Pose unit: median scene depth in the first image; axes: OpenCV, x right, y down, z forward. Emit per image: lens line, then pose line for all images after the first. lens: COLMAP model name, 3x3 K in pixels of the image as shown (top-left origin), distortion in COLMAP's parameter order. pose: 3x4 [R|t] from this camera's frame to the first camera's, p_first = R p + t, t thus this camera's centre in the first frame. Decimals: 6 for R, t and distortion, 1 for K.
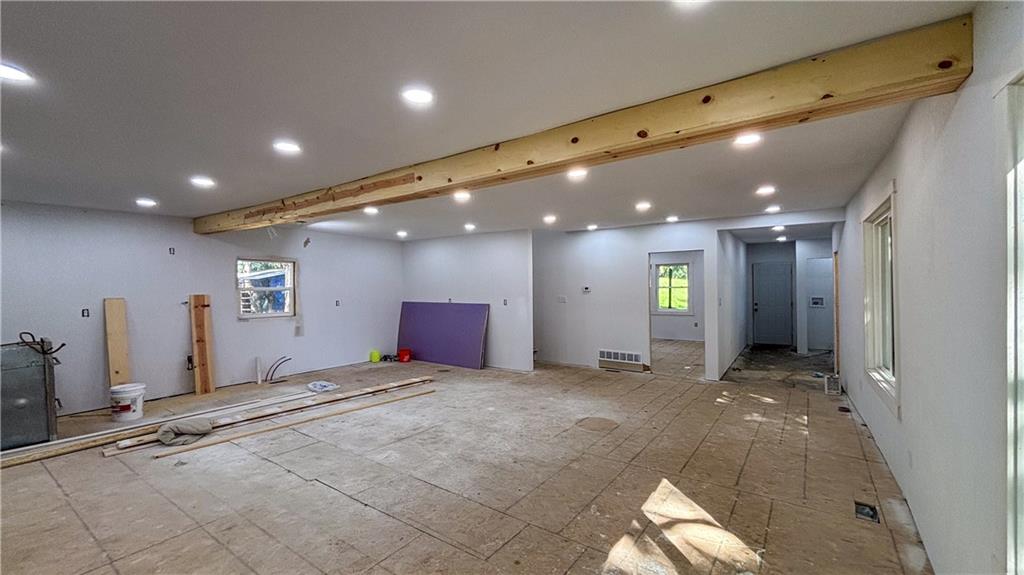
lens RADIAL K [[412.2, 0, 514.6], [0, 412.2, 285.2], [0, 0, 1]] dist [-0.000569, 0.001239]
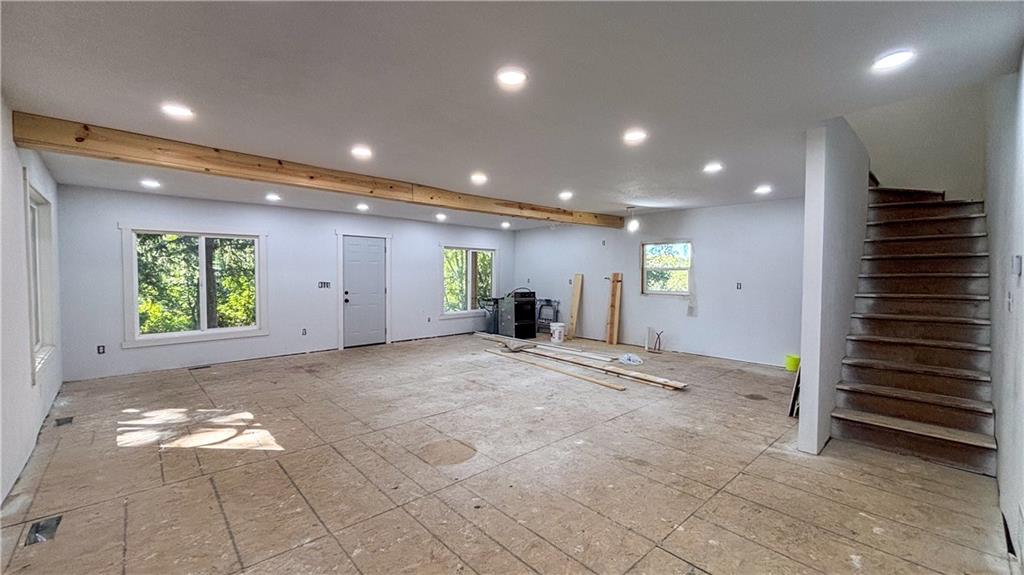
lens RADIAL K [[412.2, 0, 509.5], [0, 412.2, 285.4], [0, 0, 1]] dist [-0.000569, 0.001239]
pose [[-0.210788, 0.037119, -0.976827, 0.913478], [-0.001291, 0.999267, 0.038250, 0.018588], [0.977531, 0.009324, -0.210586, 1.317090]]
